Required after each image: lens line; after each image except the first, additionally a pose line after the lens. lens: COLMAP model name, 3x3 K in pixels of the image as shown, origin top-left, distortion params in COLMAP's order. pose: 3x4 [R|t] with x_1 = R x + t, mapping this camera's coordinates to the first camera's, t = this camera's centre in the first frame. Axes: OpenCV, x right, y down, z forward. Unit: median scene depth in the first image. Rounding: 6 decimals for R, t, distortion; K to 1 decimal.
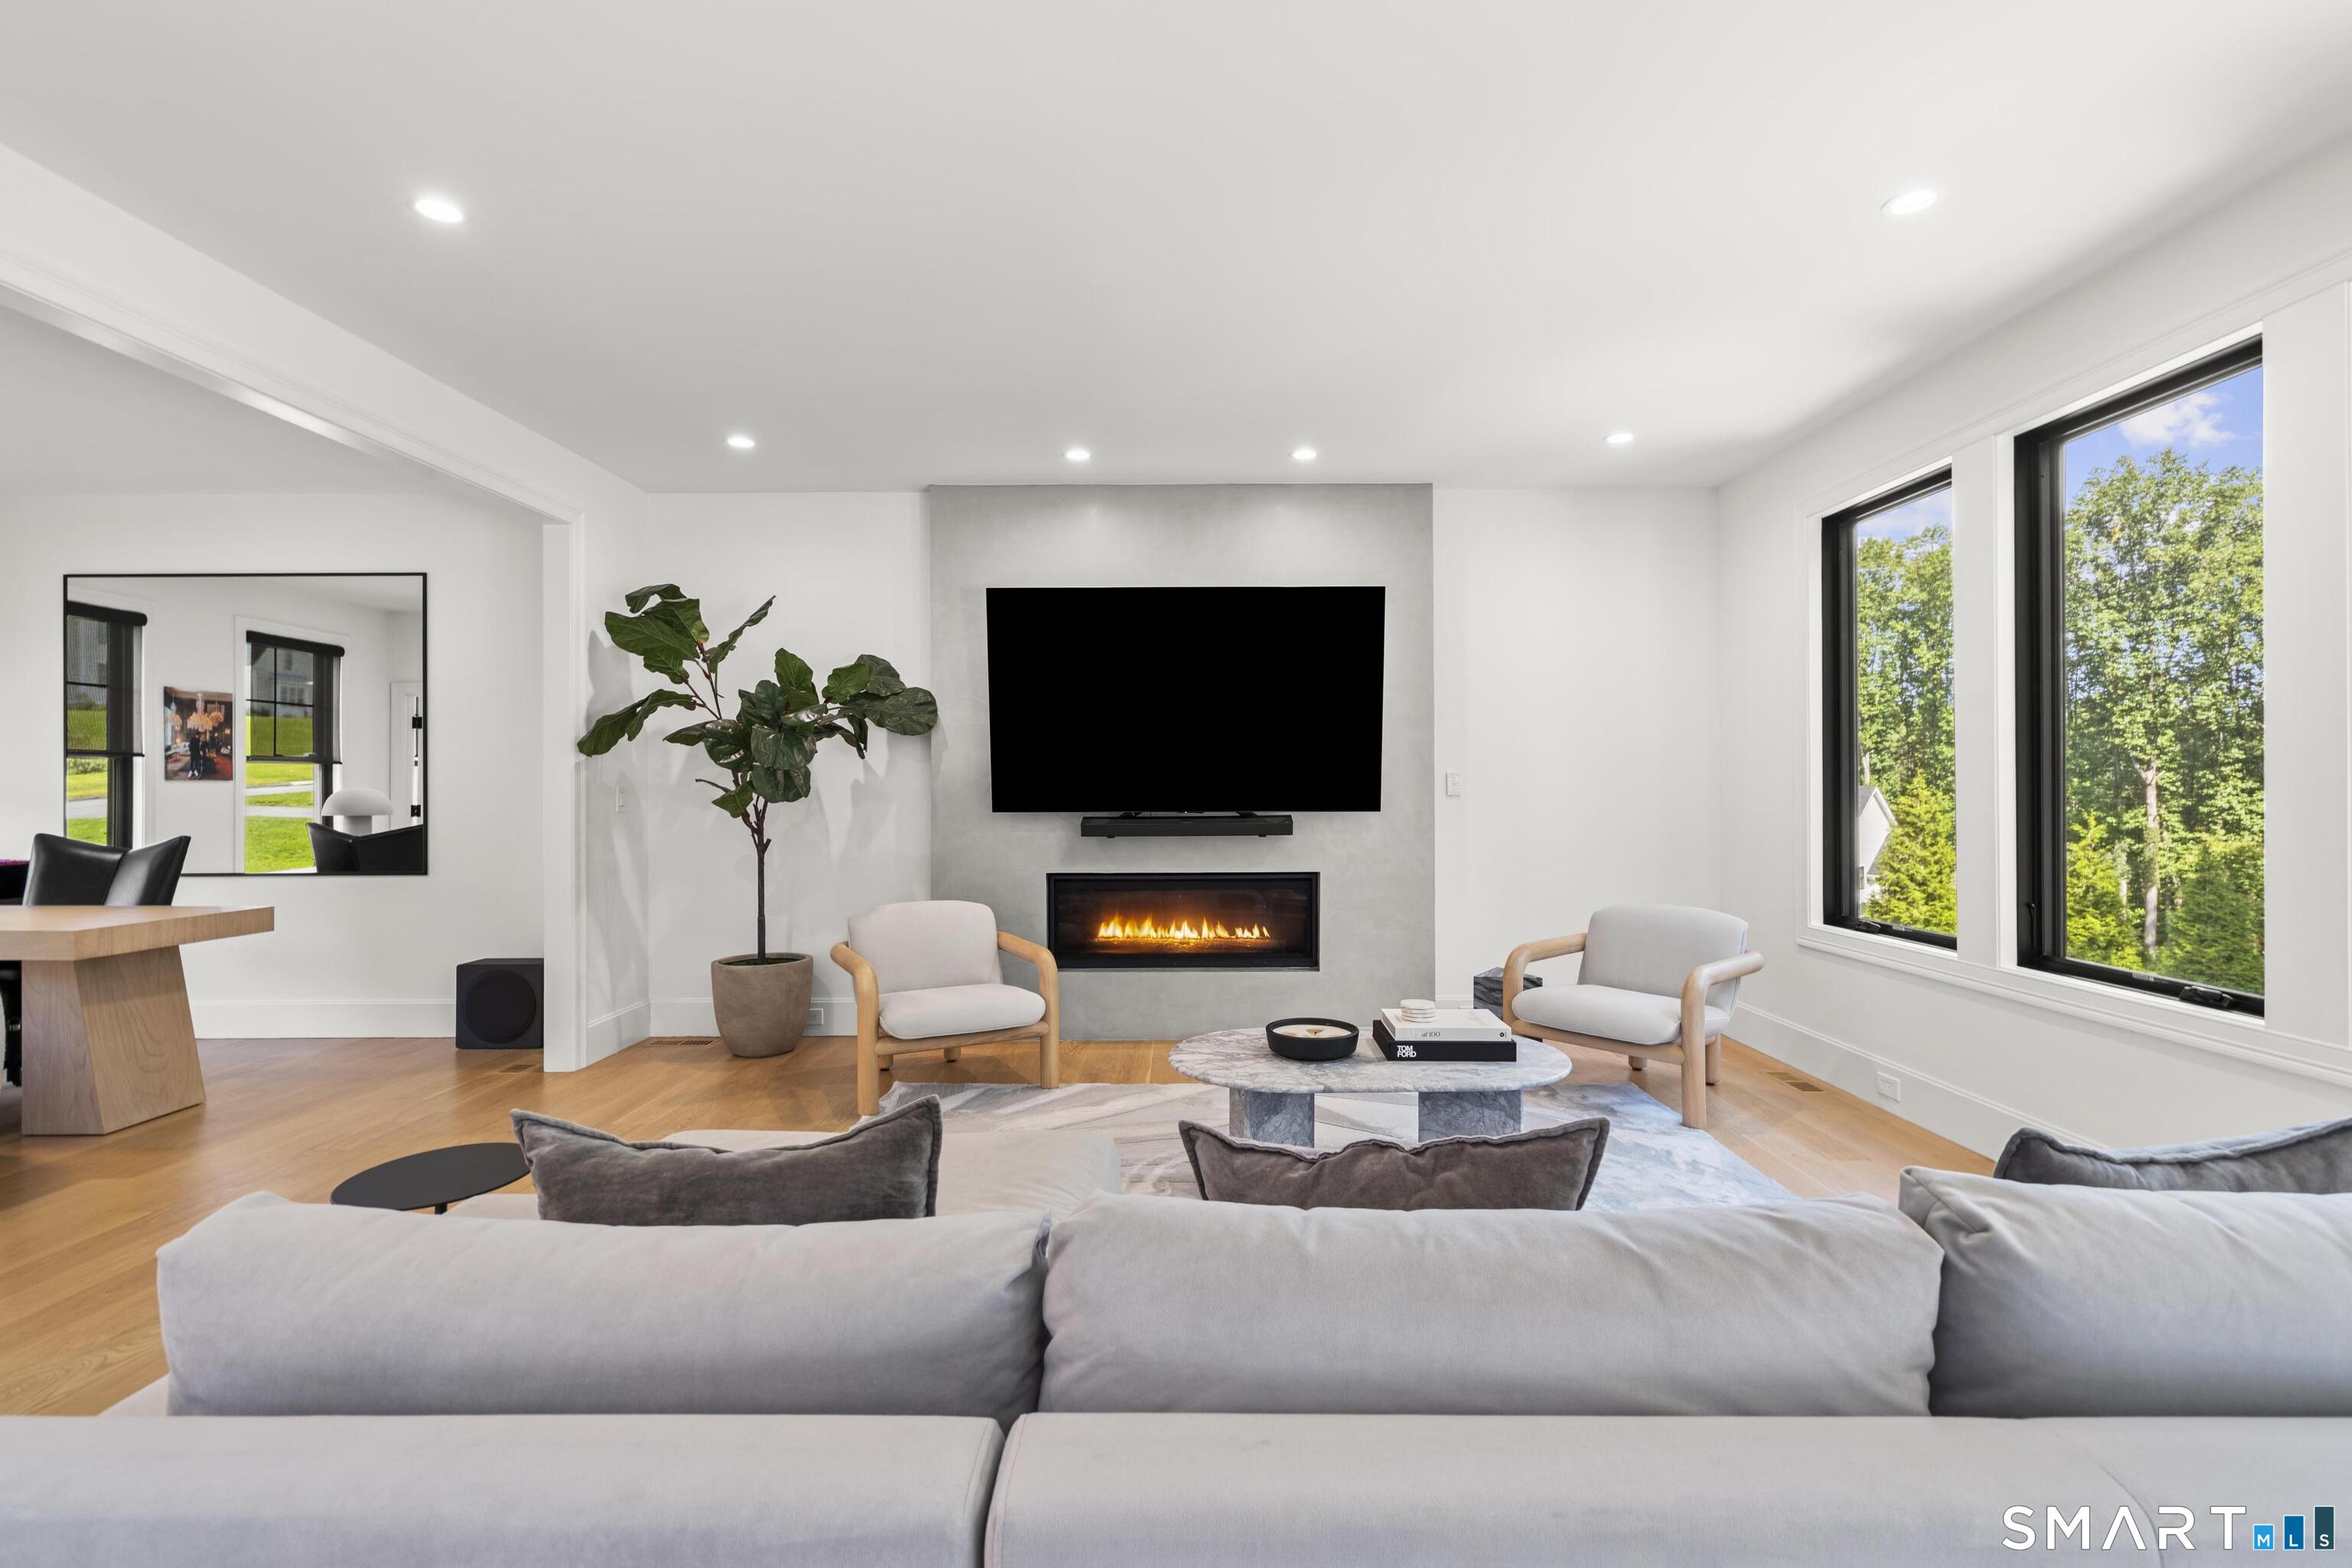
lens RADIAL K [[1061.5, 0, 1167.4], [0, 1061.5, 787.1], [0, 0, 1]] dist [-0.008310, -0.000172]
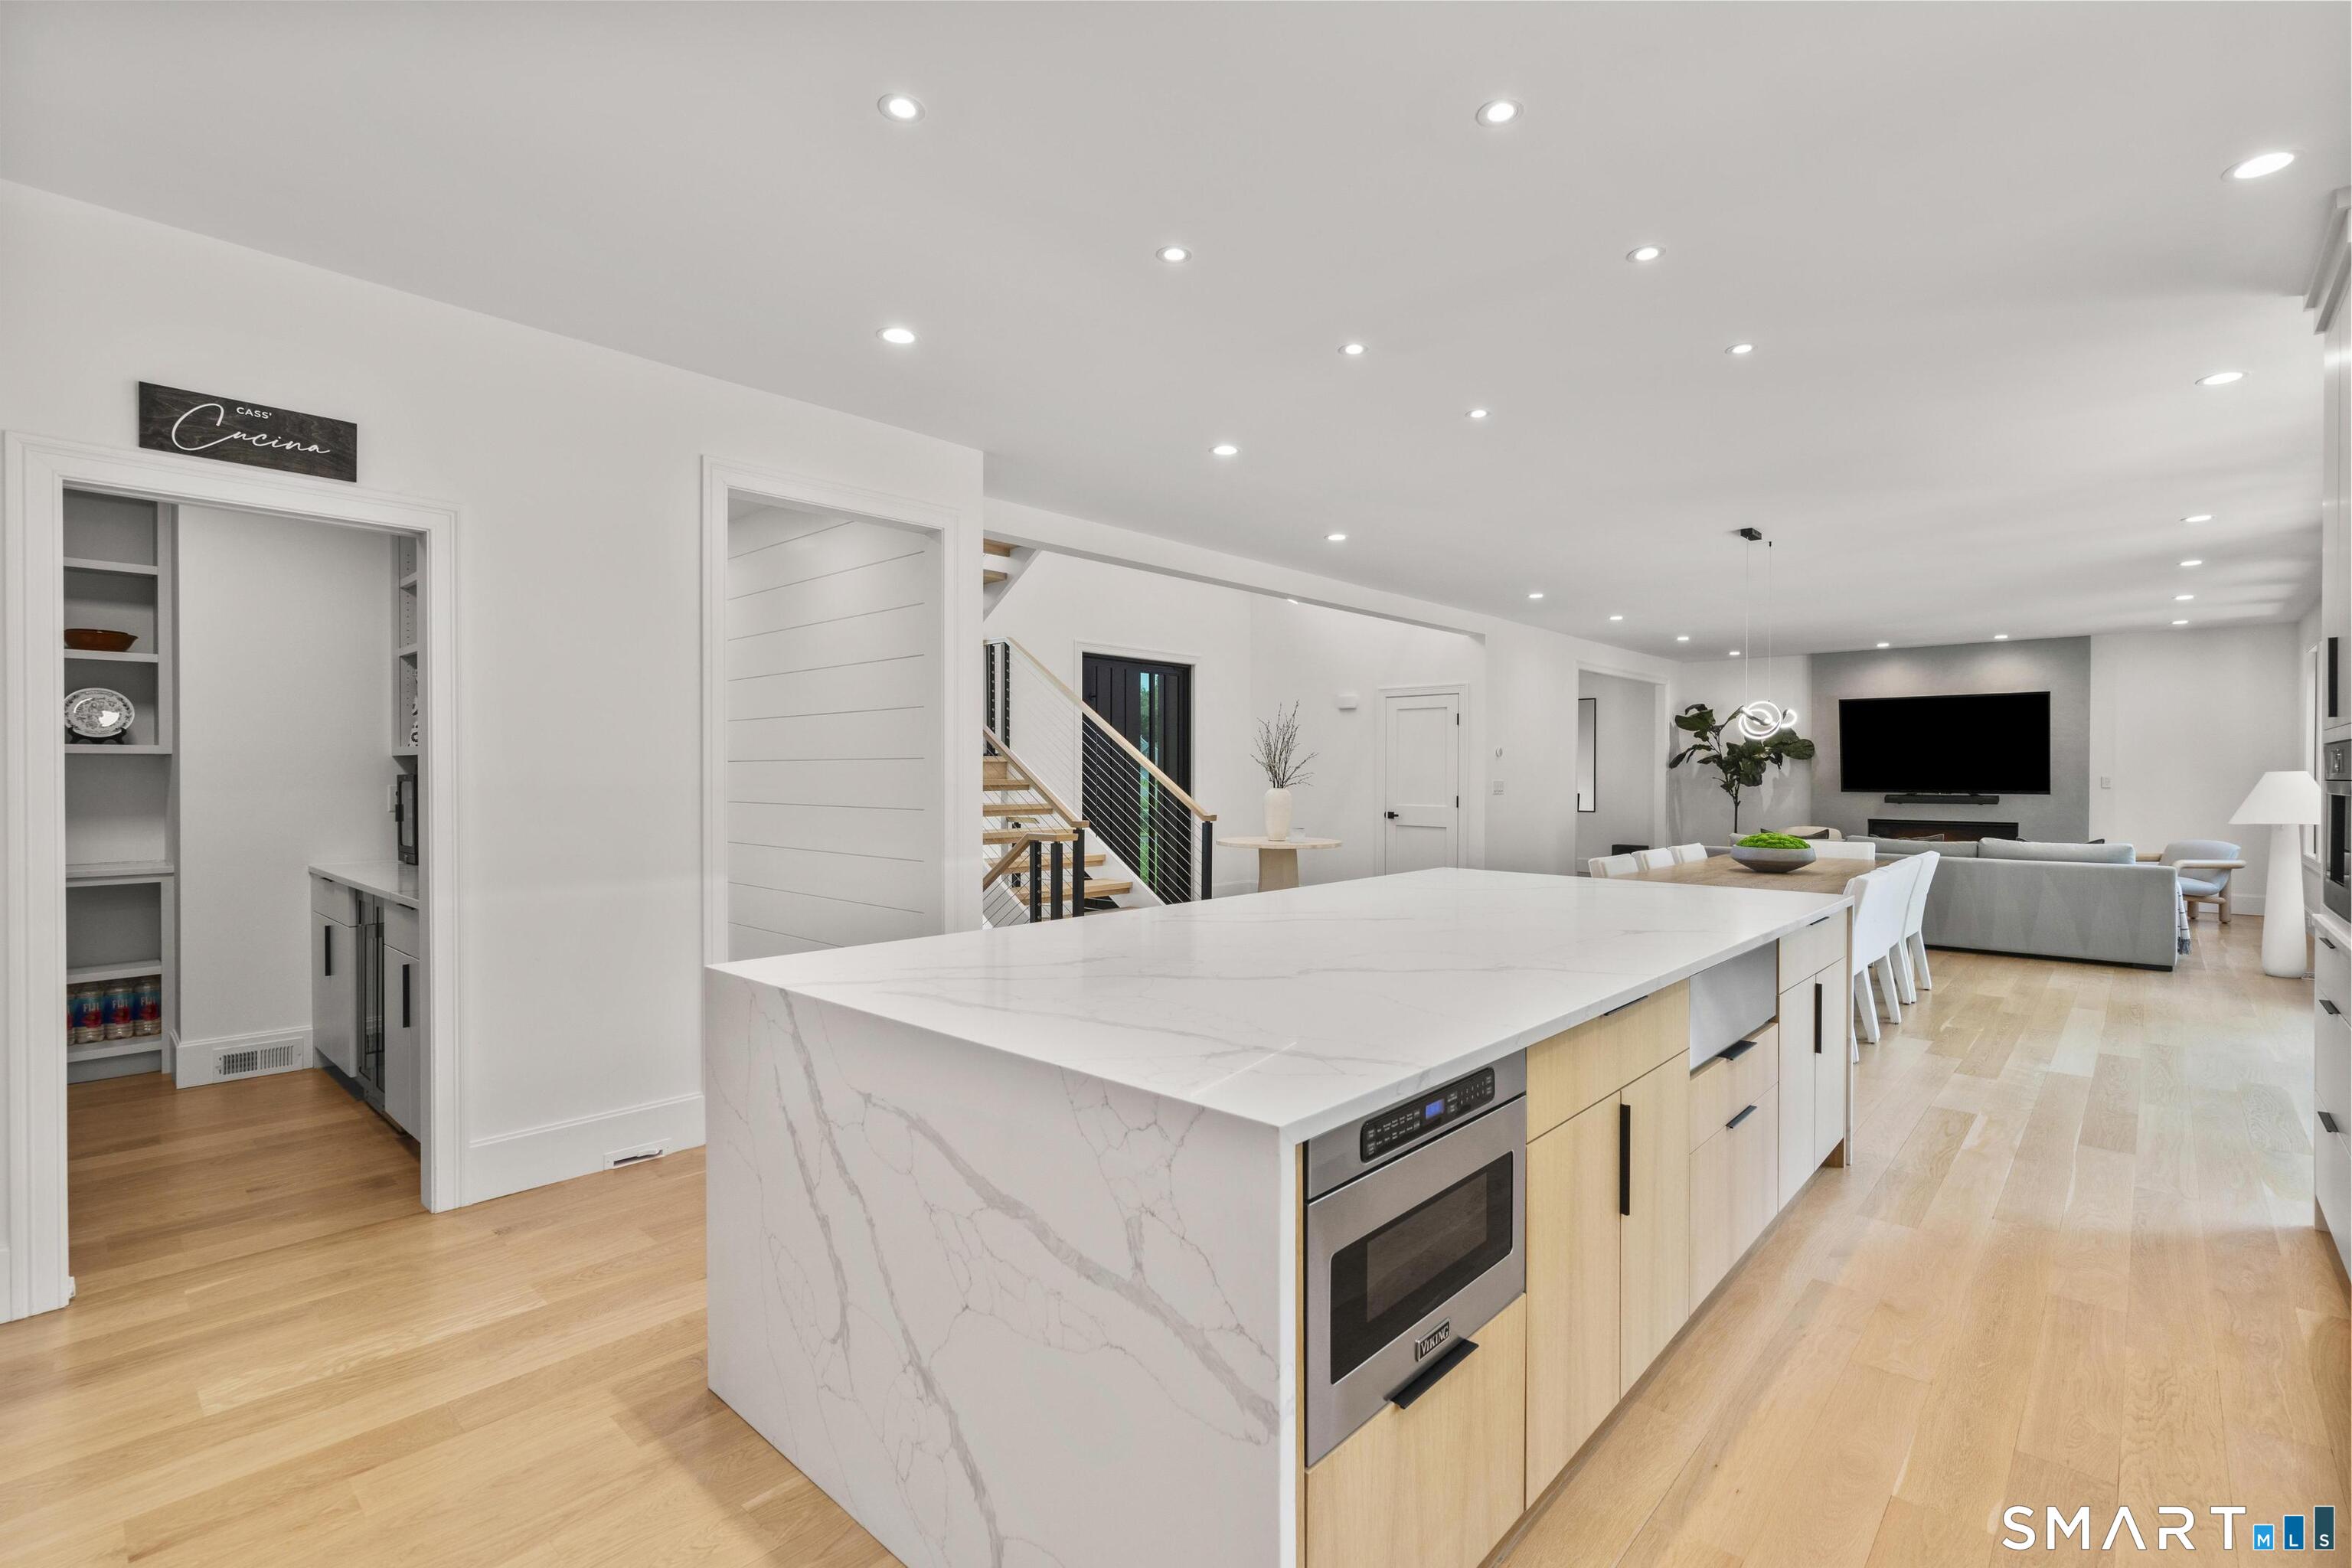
lens RADIAL K [[1061.5, 0, 1163.5], [0, 1061.5, 777.8], [0, 0, 1]] dist [-0.008310, -0.000172]
pose [[0.740798, 0.009488, -0.671661, 0.315708], [0.000408, 0.999894, 0.014574, -0.044716], [0.671728, -0.011071, 0.740715, -1.855378]]
